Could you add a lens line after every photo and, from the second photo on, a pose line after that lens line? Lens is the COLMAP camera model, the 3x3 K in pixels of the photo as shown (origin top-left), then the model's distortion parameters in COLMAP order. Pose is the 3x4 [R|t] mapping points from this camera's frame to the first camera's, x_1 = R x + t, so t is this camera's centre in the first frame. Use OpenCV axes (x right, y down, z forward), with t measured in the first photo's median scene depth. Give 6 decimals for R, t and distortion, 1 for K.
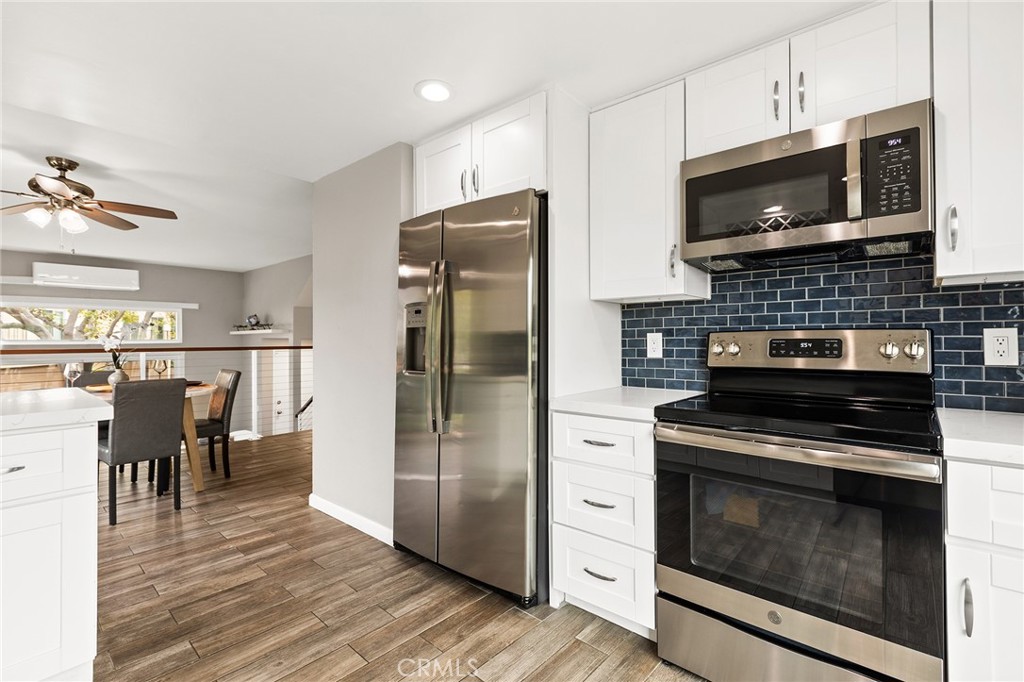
lens RADIAL K [[461.0, 0, 514.4], [0, 461.0, 336.4], [0, 0, 1]] dist [0.002451, 0.000636]
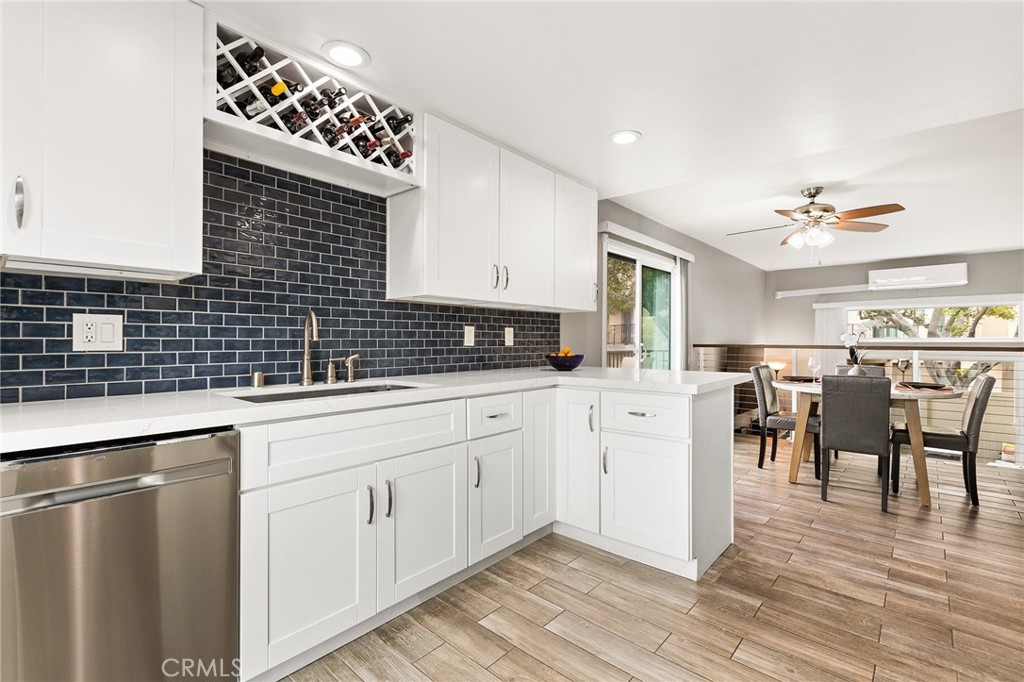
lens RADIAL K [[461.0, 0, 516.2], [0, 461.0, 338.9], [0, 0, 1]] dist [0.002451, 0.000636]
pose [[0.009845, 0.003019, -0.999947, 0.304896], [0.005506, 0.999980, 0.003074, 0.005660], [0.999936, -0.005536, 0.009828, 0.283522]]
